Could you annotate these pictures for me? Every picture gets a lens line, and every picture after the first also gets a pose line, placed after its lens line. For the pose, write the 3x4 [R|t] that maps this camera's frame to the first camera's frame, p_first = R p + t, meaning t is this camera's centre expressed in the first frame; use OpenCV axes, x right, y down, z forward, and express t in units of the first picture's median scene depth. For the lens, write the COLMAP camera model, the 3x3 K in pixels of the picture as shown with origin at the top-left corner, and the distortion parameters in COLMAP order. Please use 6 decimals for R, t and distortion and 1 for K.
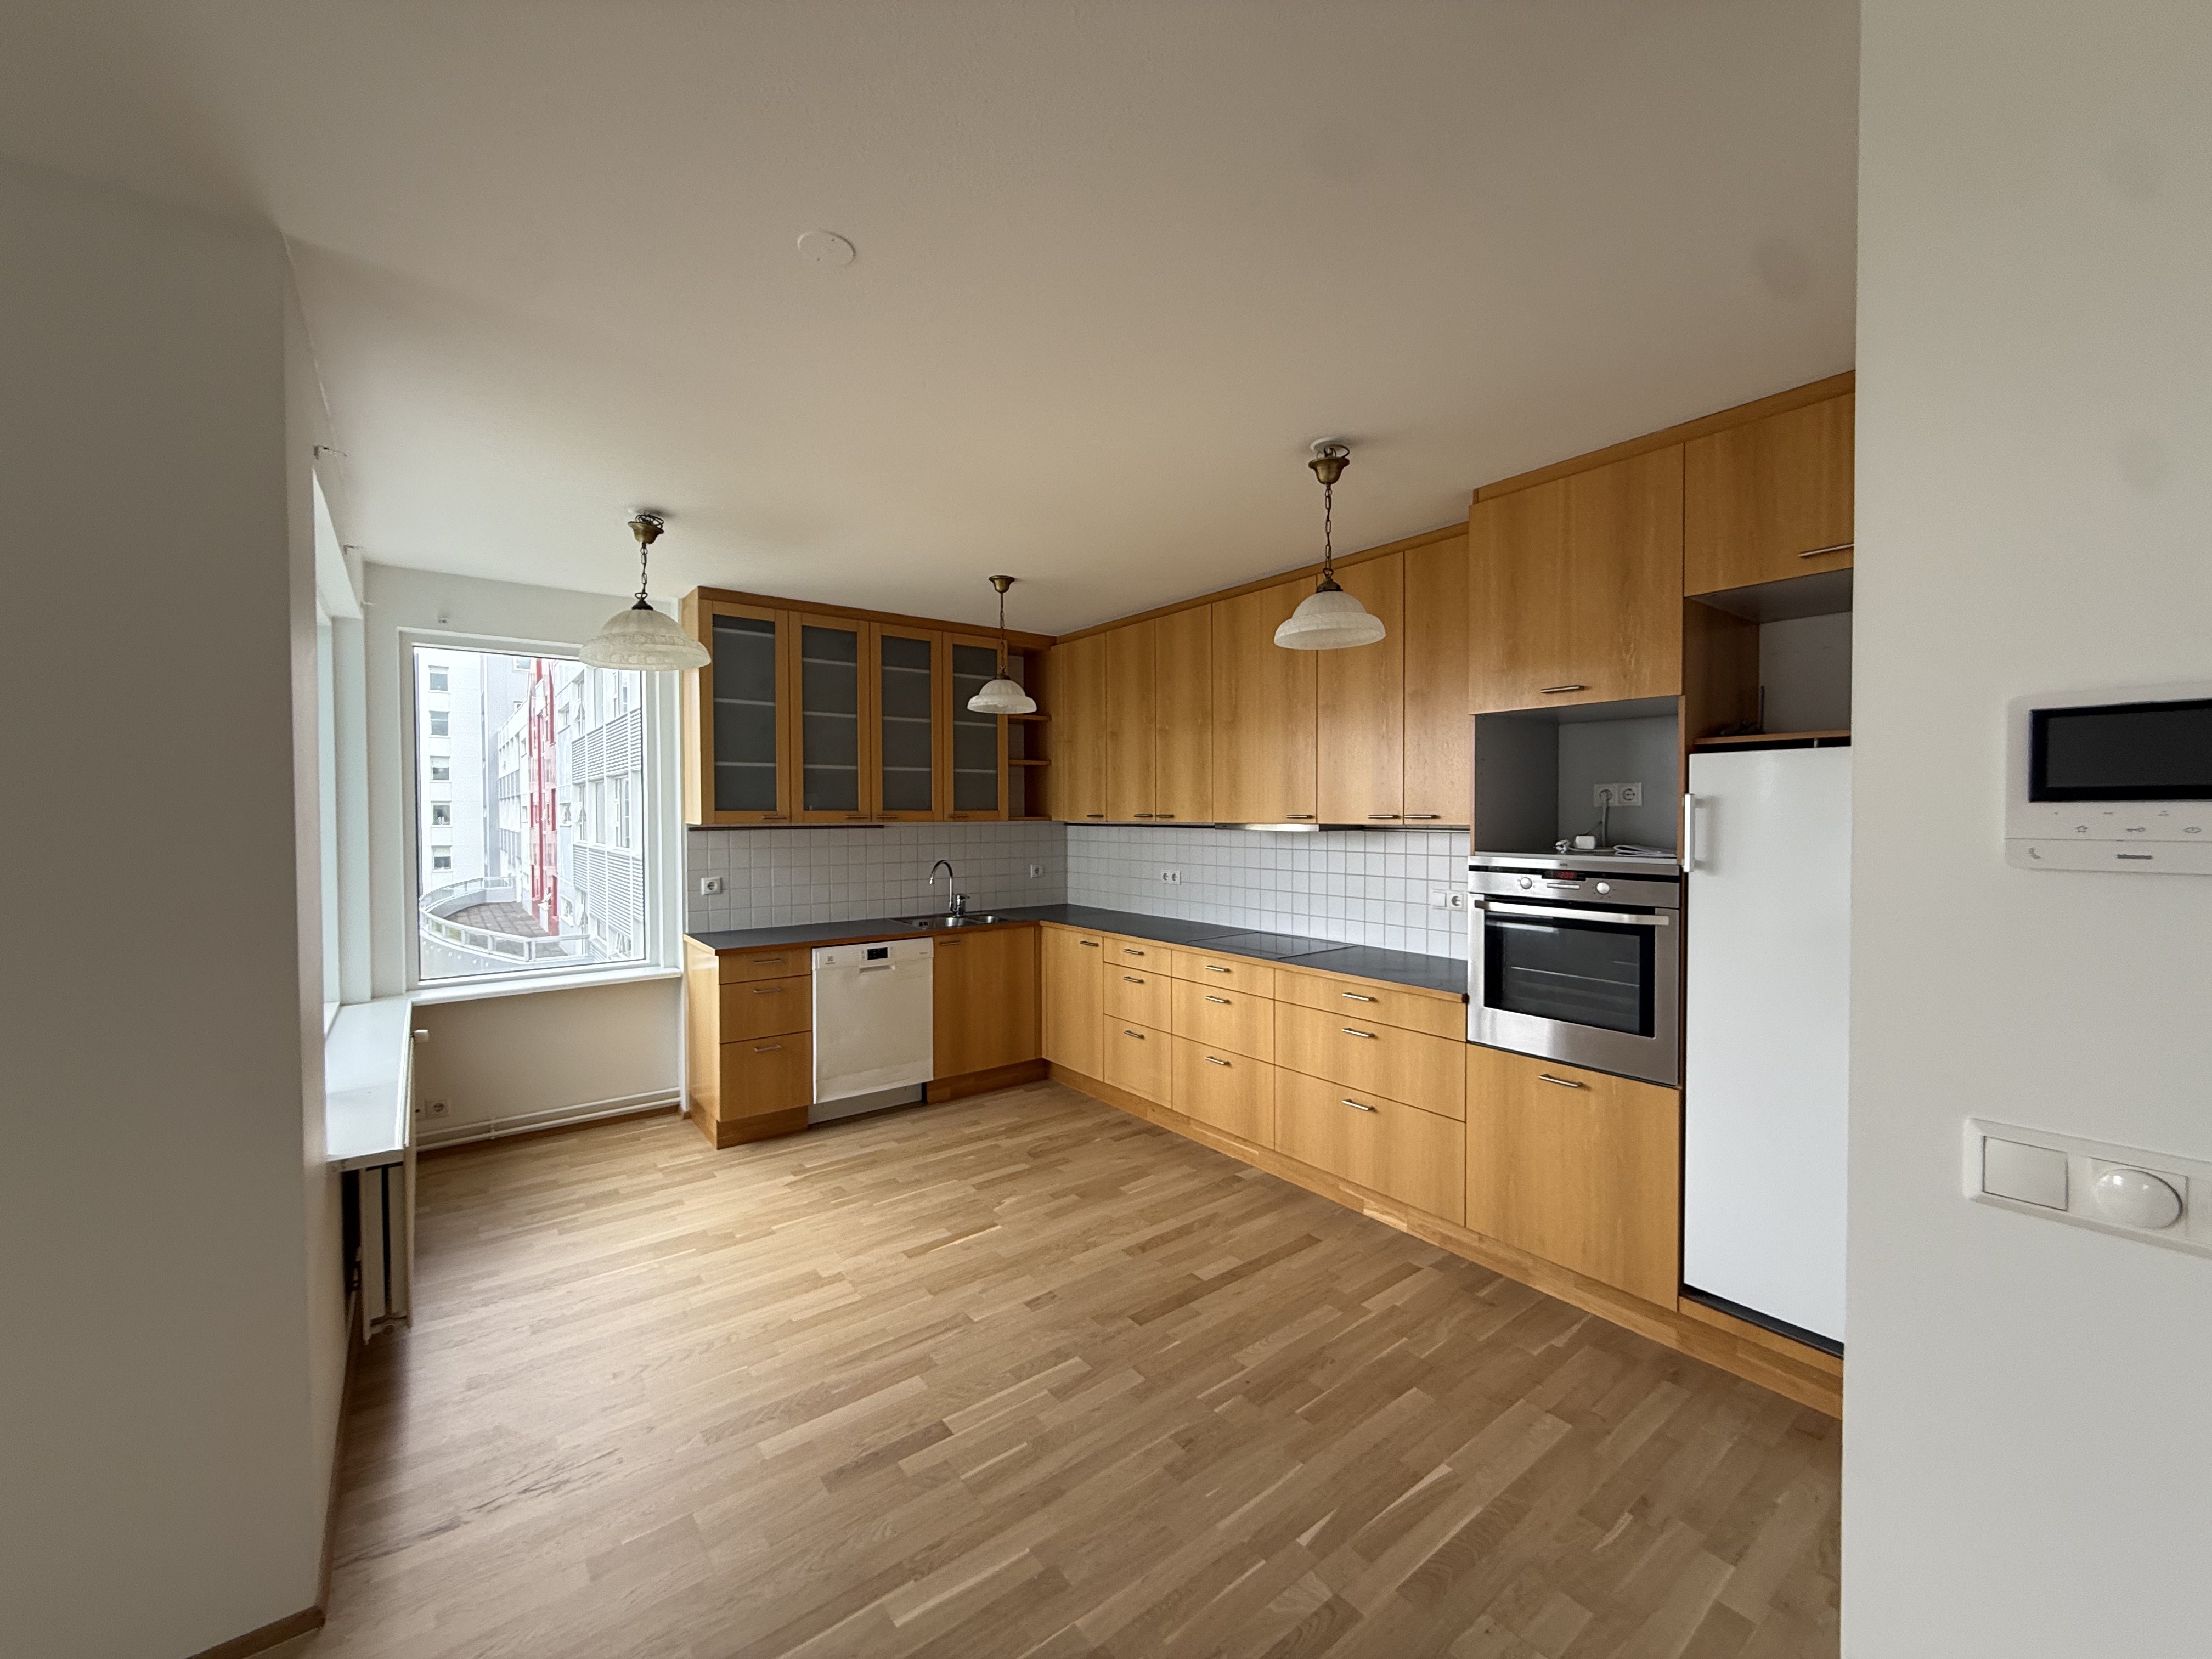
lens RADIAL K [[878.4, 0, 1102.0], [0, 878.4, 828.3], [0, 0, 1]] dist [-0.000190, 0.000133]
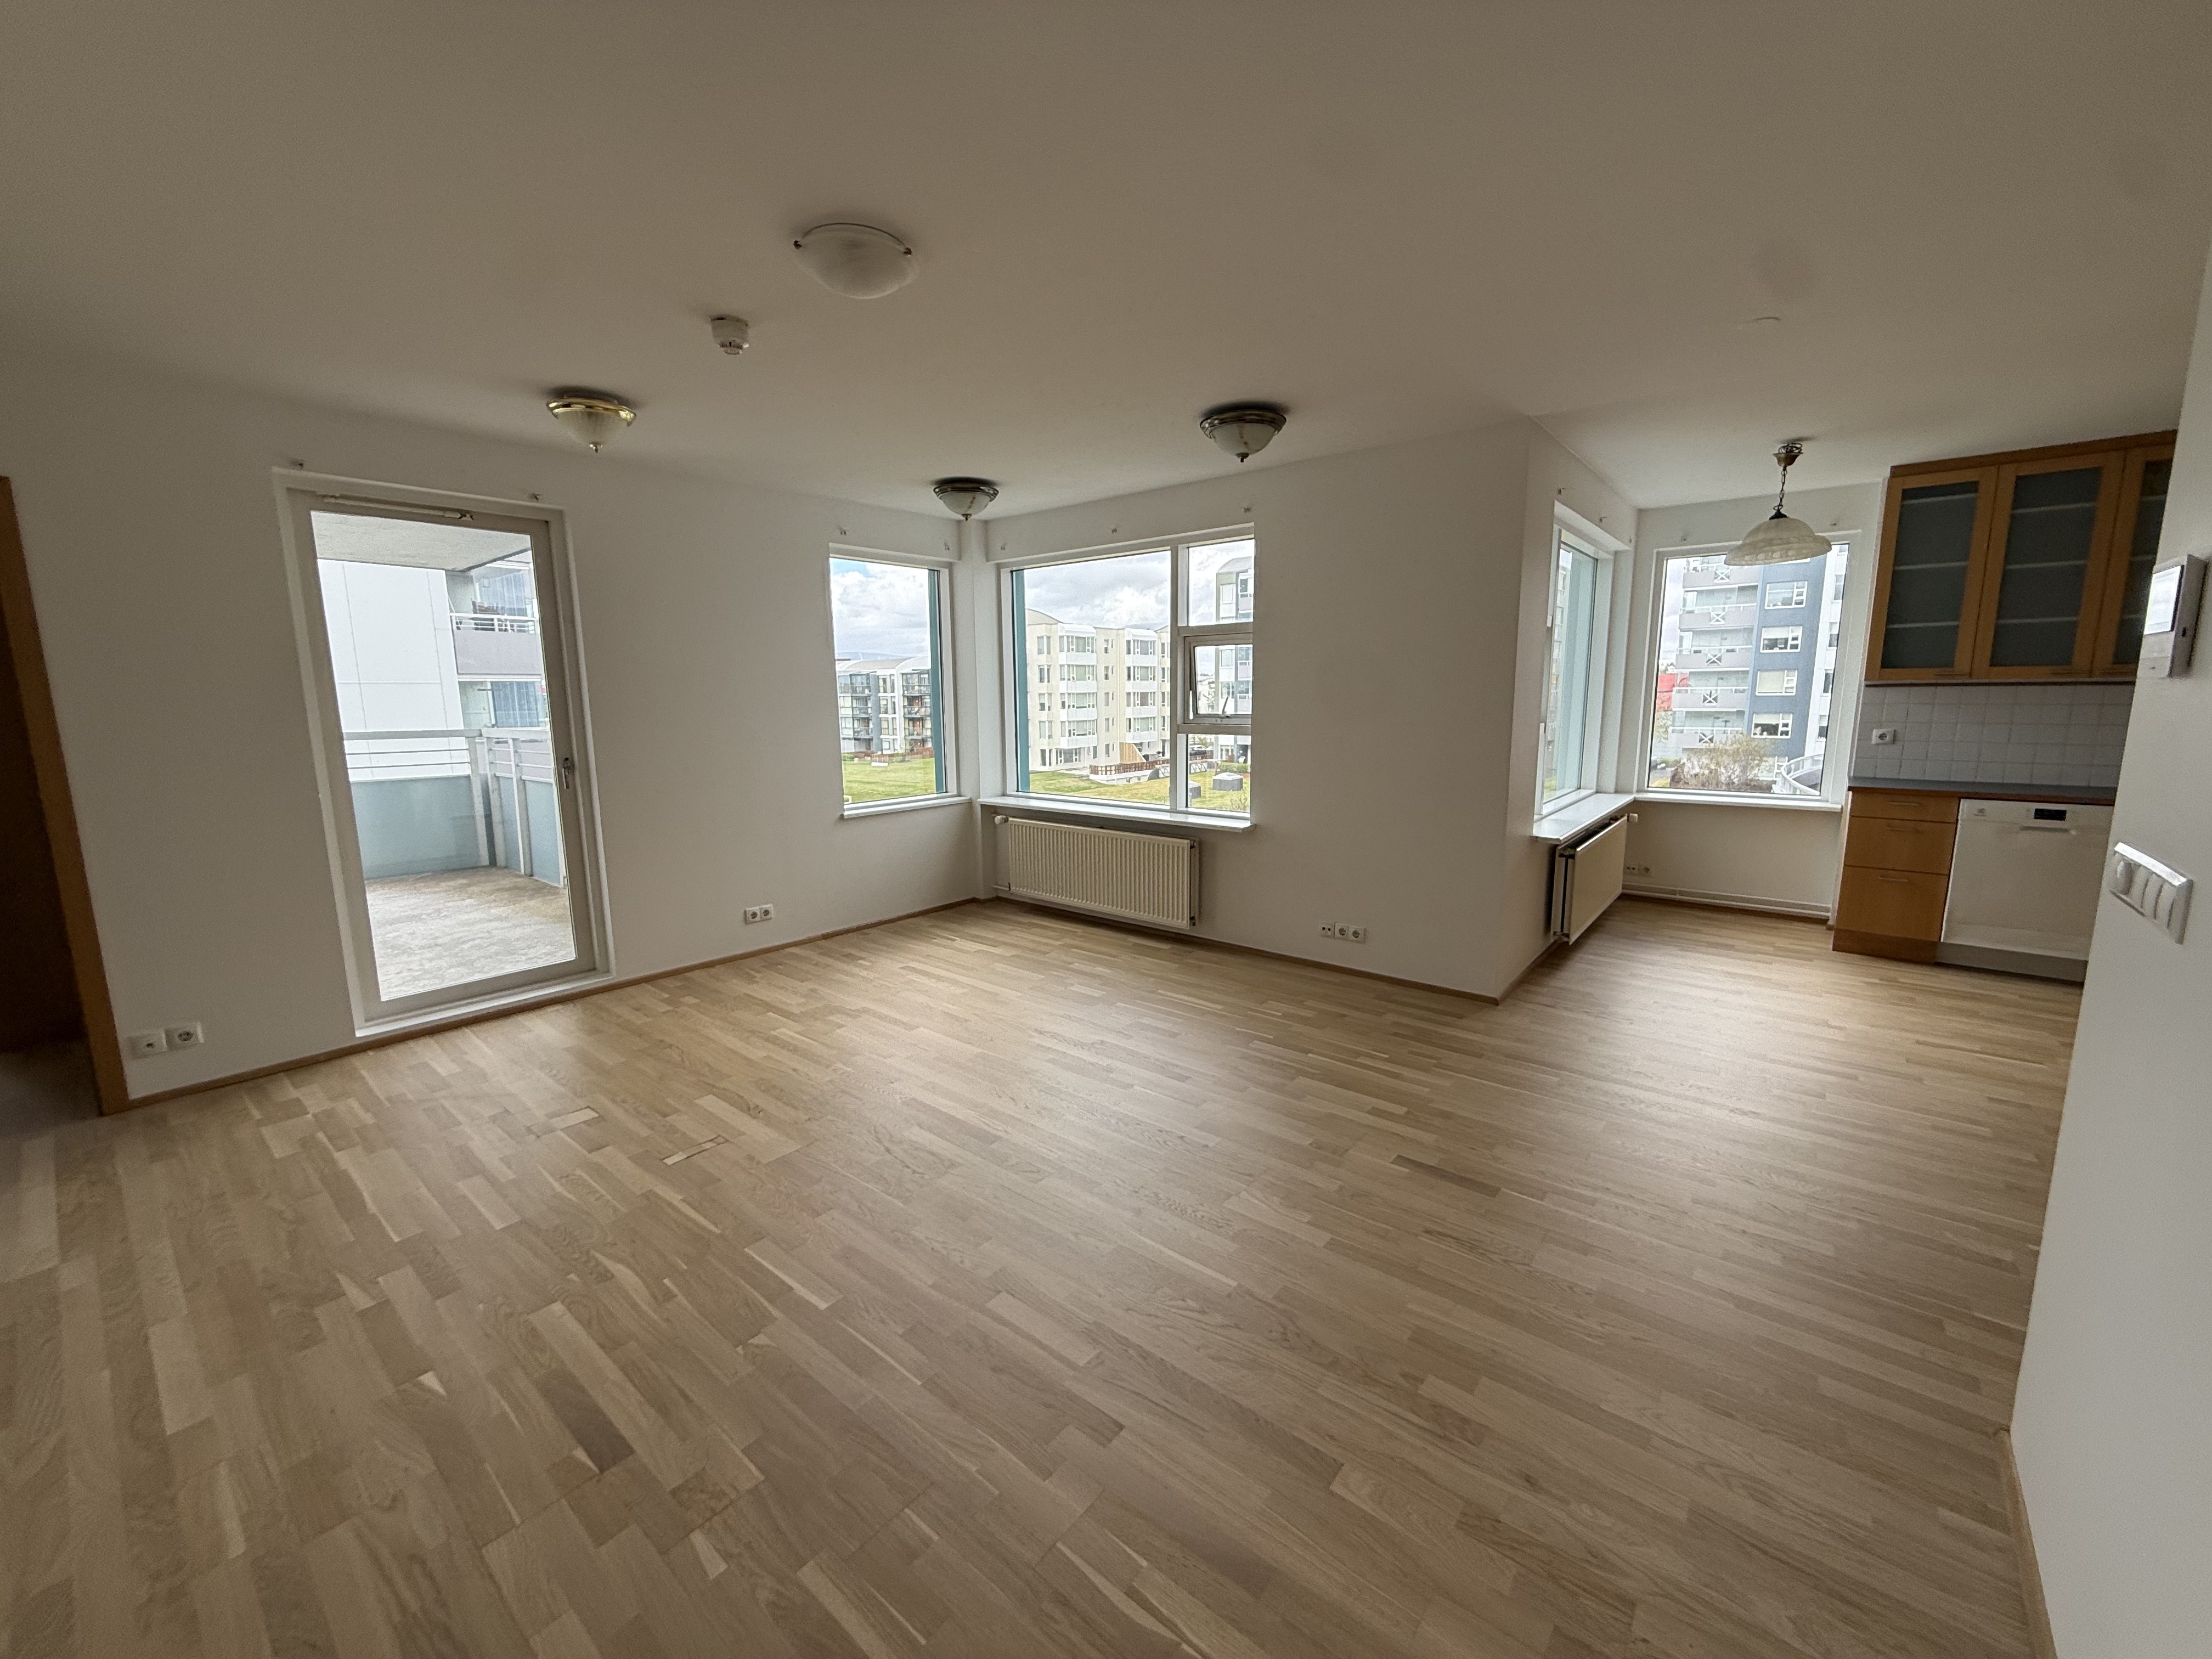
lens RADIAL K [[878.4, 0, 1102.0], [0, 878.4, 828.3], [0, 0, 1]] dist [-0.000190, 0.000133]
pose [[0.221779, 0.151481, -0.963259, 0.482693], [-0.006676, 0.988072, 0.153846, 0.016451], [0.975074, -0.027689, 0.220145, -0.253638]]
